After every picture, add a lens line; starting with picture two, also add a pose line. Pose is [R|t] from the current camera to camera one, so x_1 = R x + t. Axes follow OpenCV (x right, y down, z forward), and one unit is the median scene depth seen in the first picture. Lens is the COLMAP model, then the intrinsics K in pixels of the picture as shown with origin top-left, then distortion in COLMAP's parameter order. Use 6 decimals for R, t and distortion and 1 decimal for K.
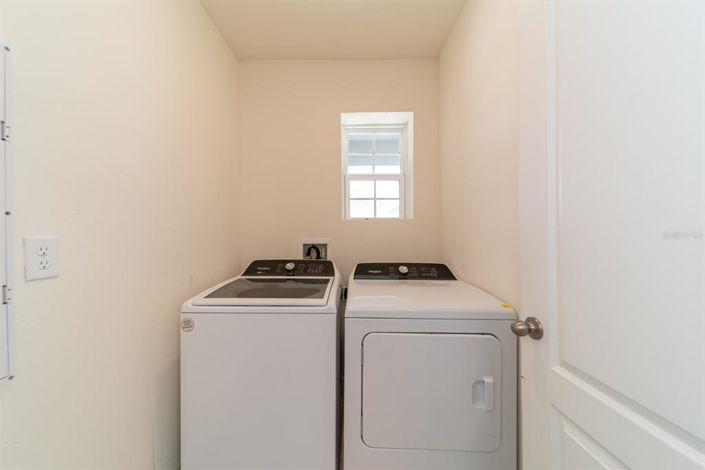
lens RADIAL K [[246.2, 0, 346.3], [0, 246.2, 234.2], [0, 0, 1]] dist [0.011842, 0.000005]
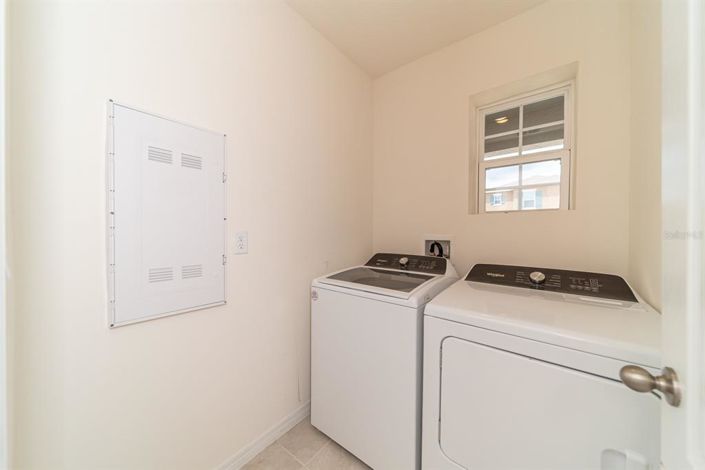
lens RADIAL K [[246.2, 0, 346.3], [0, 246.2, 234.2], [0, 0, 1]] dist [0.011842, 0.000005]
pose [[0.790317, 0.012762, -0.612565, 0.228789], [-0.003365, 0.999858, 0.016489, 0.000336], [0.612689, -0.010971, 0.790248, 0.017474]]
